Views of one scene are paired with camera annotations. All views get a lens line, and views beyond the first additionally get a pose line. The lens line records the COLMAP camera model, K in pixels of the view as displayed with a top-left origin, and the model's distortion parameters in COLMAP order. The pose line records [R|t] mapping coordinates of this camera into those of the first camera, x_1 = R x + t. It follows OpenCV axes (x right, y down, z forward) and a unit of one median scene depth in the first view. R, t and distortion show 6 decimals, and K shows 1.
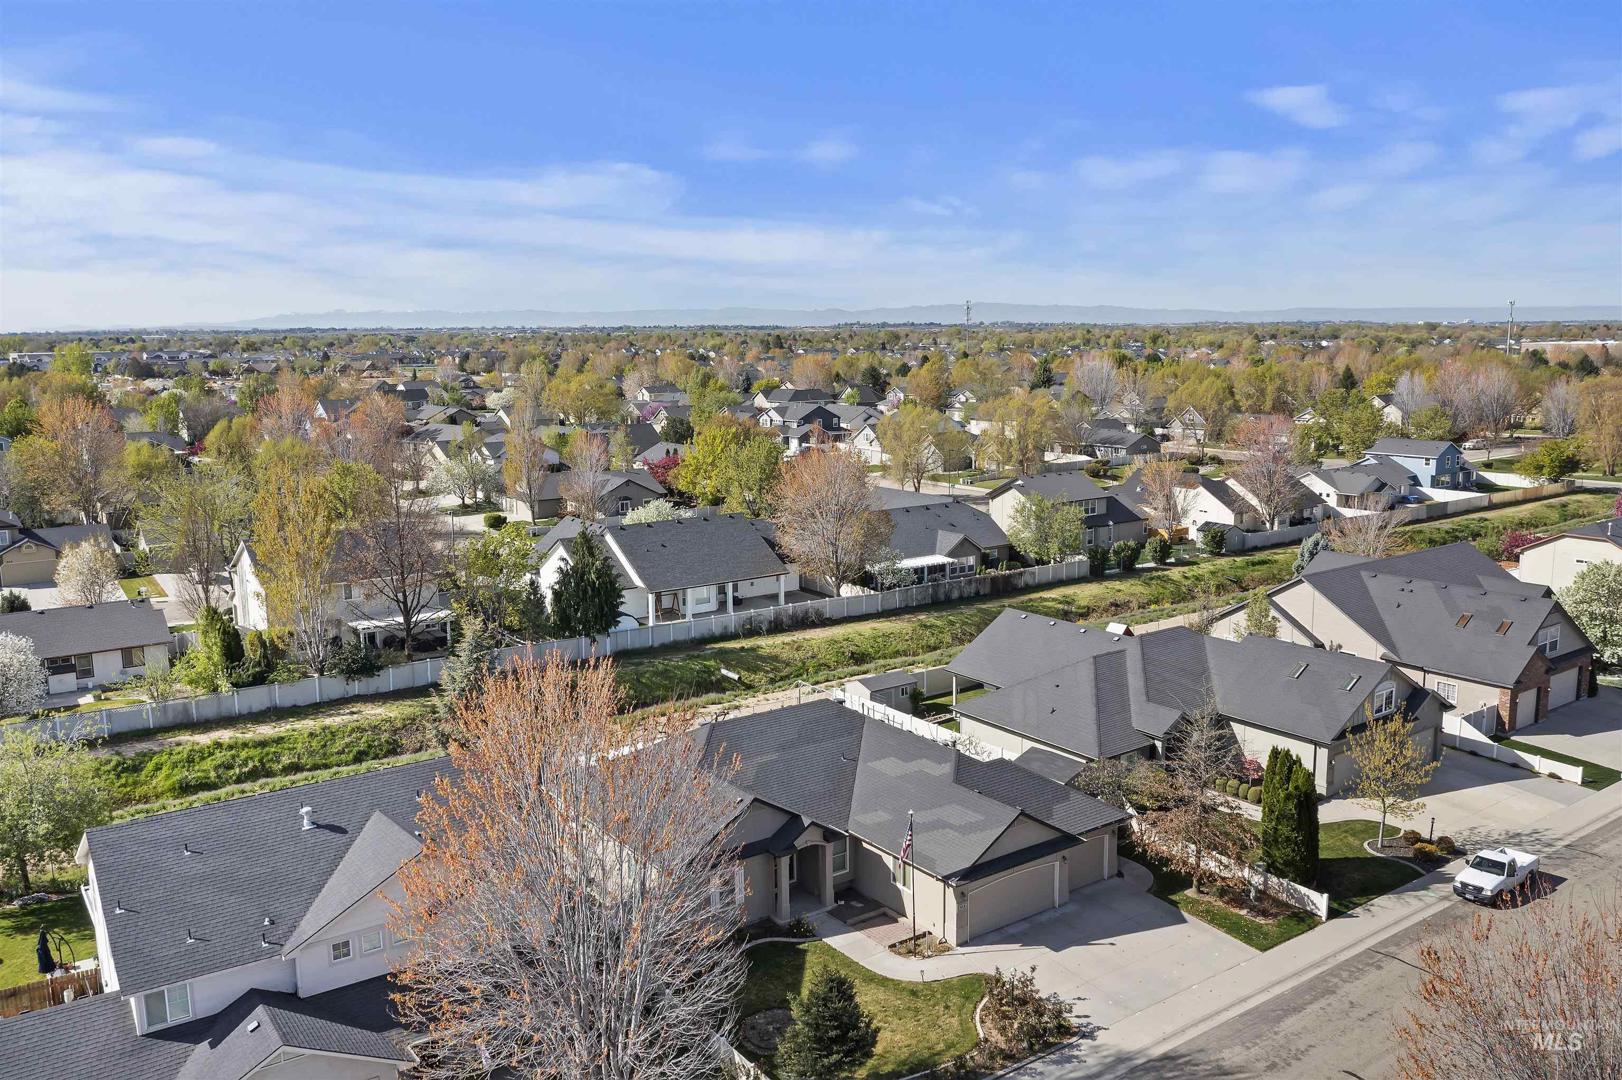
lens RADIAL K [[1264.0, 0, 811.0], [0, 1264.0, 540.0], [0, 0, 1]] dist [-0.028564, -0.001148]
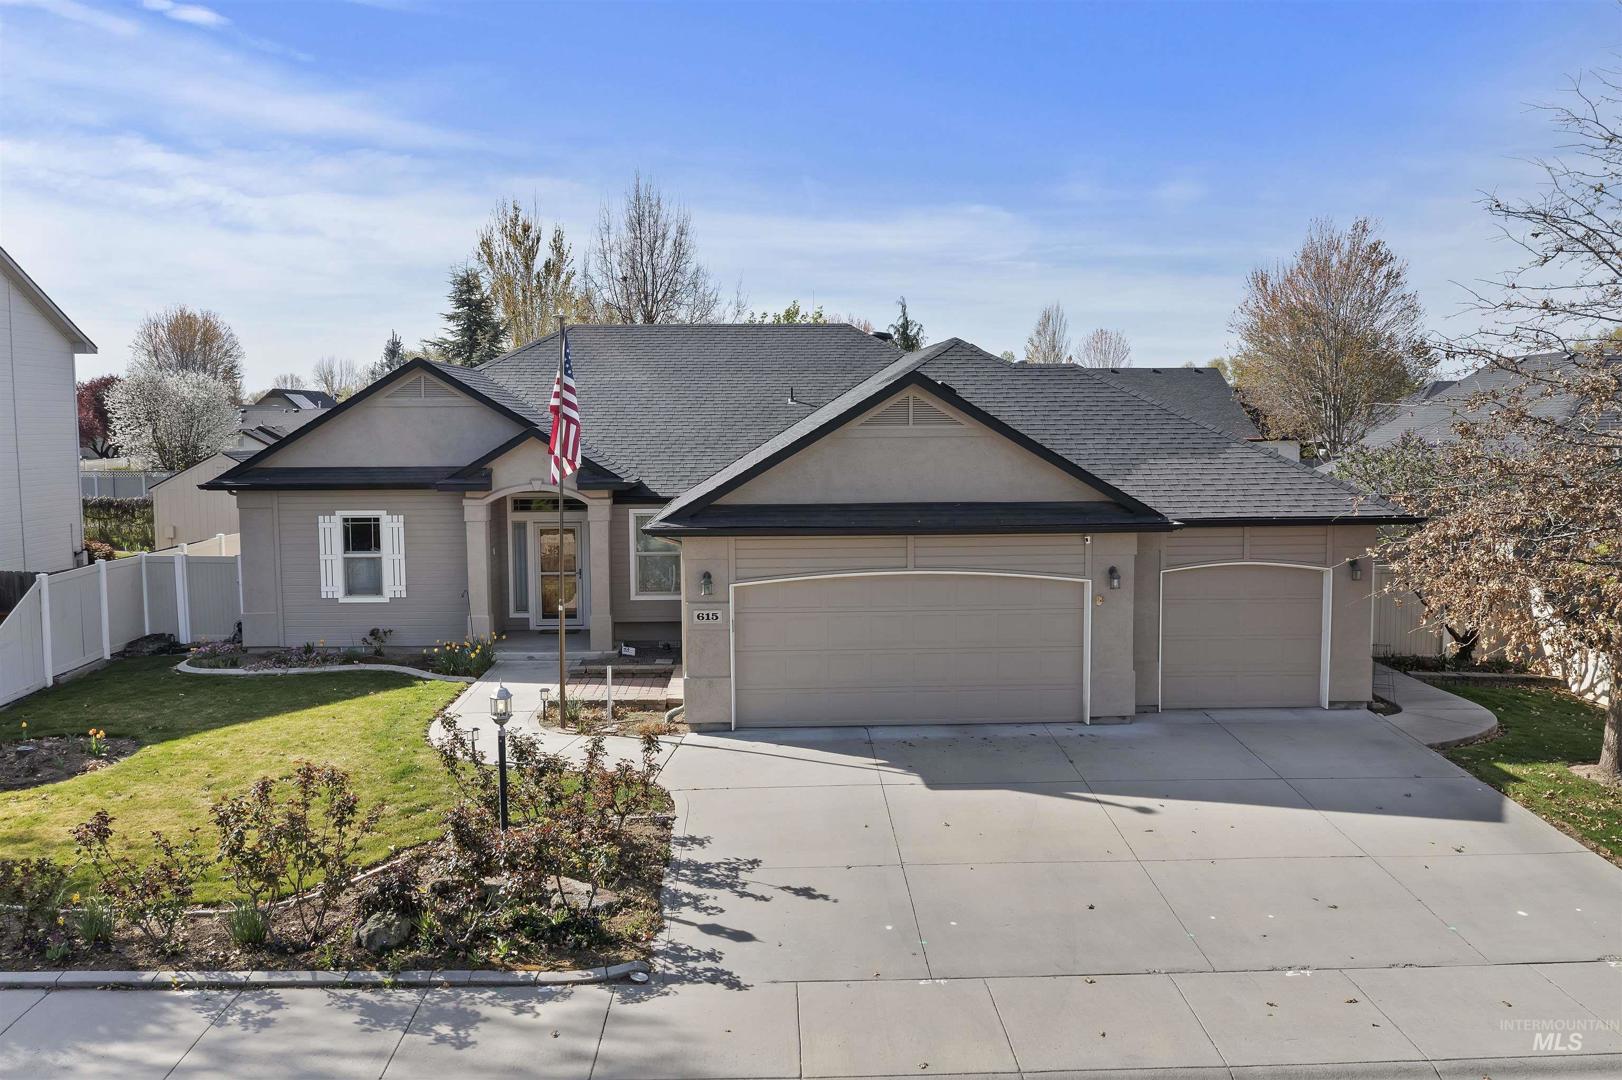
lens RADIAL K [[1264.0, 0, 811.0], [0, 1264.0, 540.0], [0, 0, 1]] dist [-0.028564, -0.001148]
pose [[0.835211, 0.055488, -0.547124, 0.225651], [-0.091301, 0.995081, -0.038456, 0.188175], [0.542298, 0.082072, 0.836168, 0.481597]]
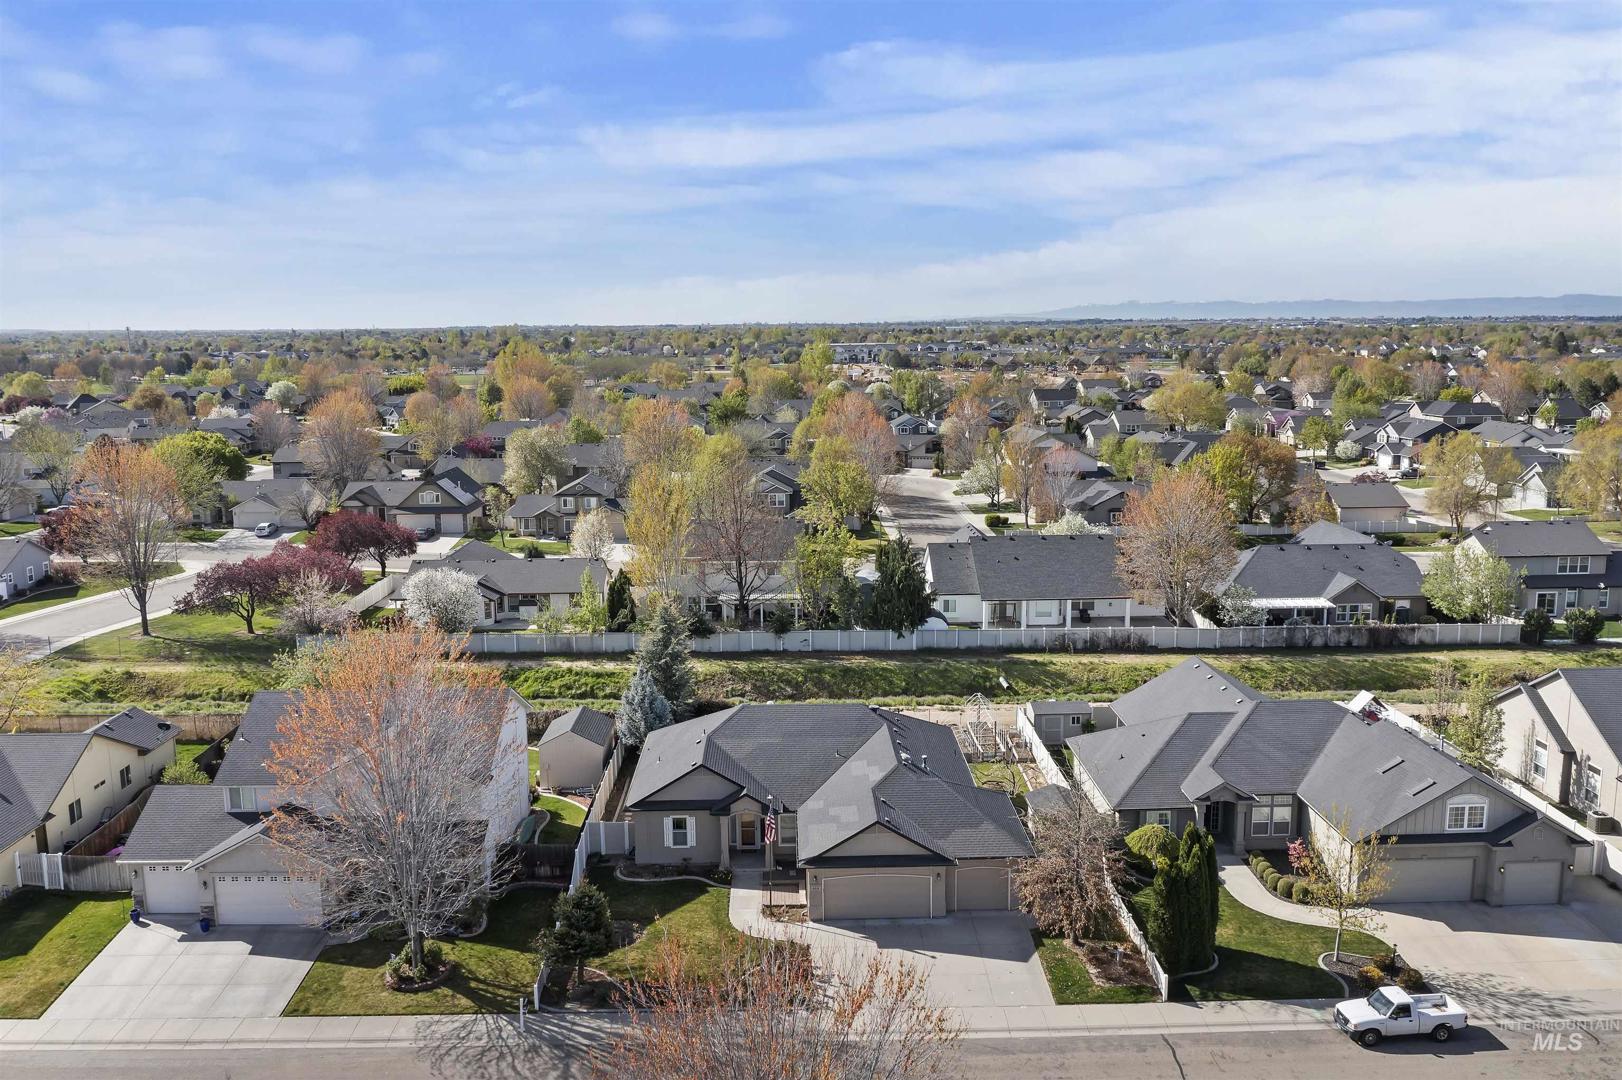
lens RADIAL K [[1264.0, 0, 811.0], [0, 1264.0, 540.0], [0, 0, 1]] dist [-0.028564, -0.001148]
pose [[0.825311, 0.093341, -0.556911, 0.496556], [-0.089296, 0.995407, 0.034503, -0.048333], [0.557573, 0.021254, 0.829855, 0.011007]]
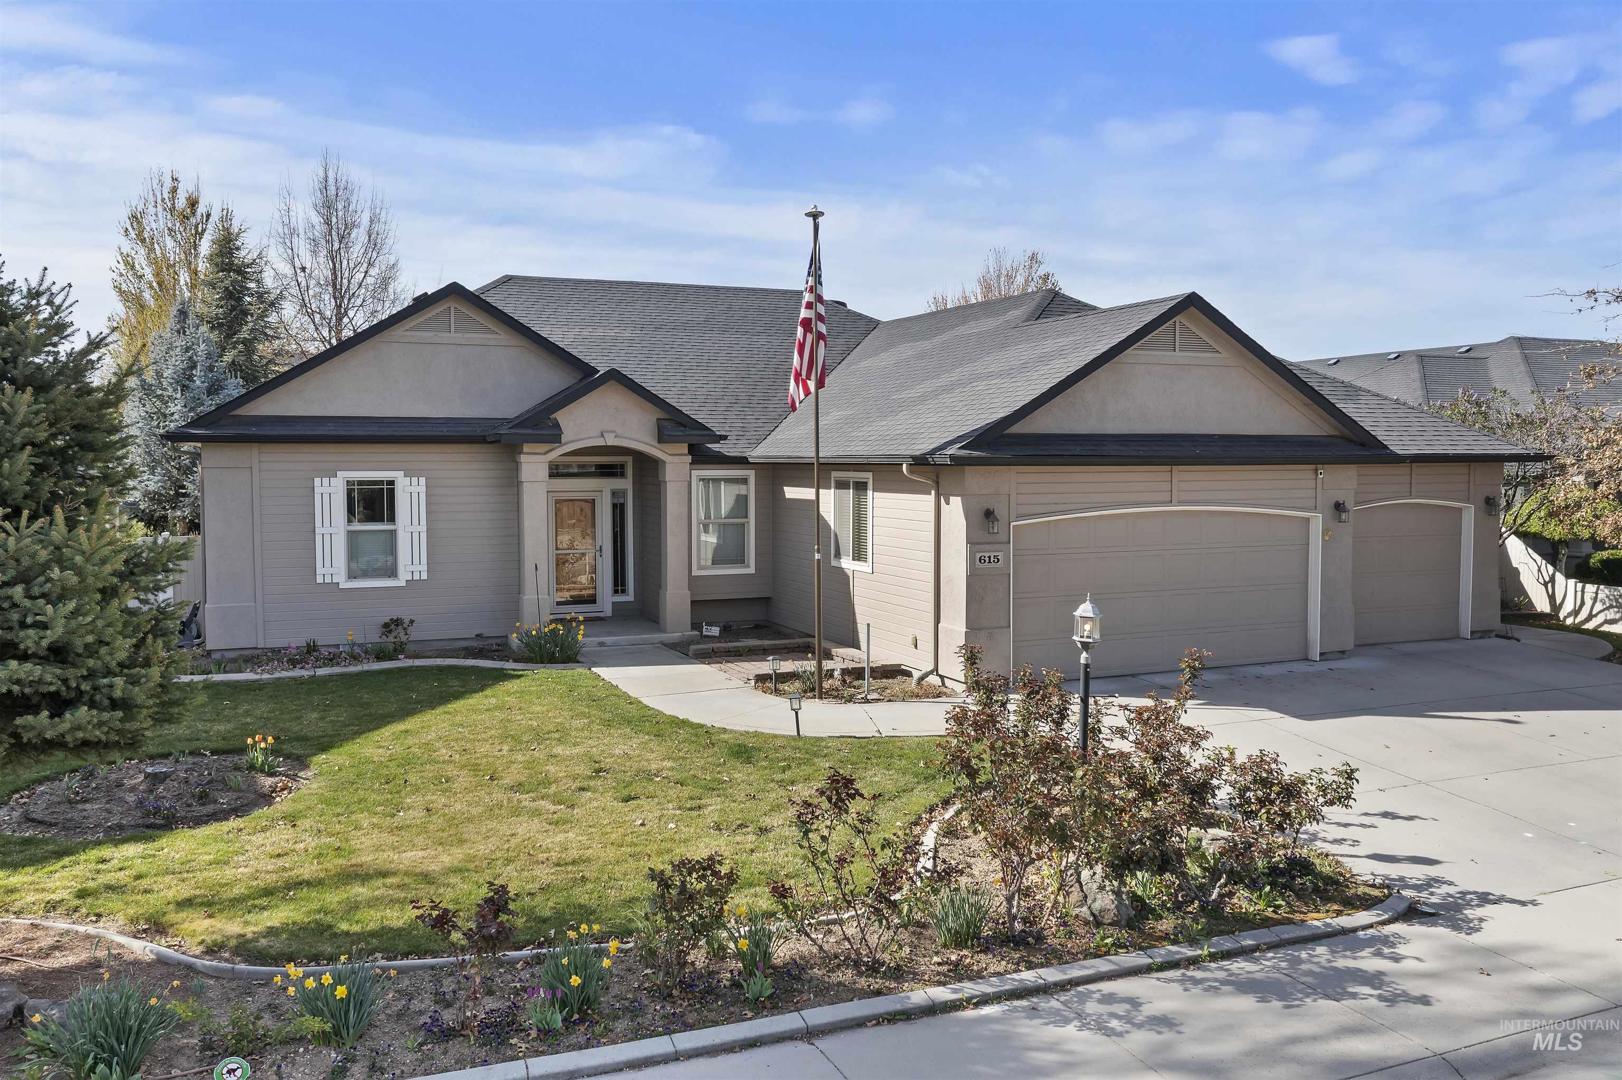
lens RADIAL K [[1264.0, 0, 811.0], [0, 1264.0, 540.0], [0, 0, 1]] dist [-0.028564, -0.001148]
pose [[0.975675, 0.020817, -0.218231, 0.097627], [-0.042161, 0.994716, -0.093612, 0.212833], [0.215129, 0.100535, 0.971397, 0.459382]]
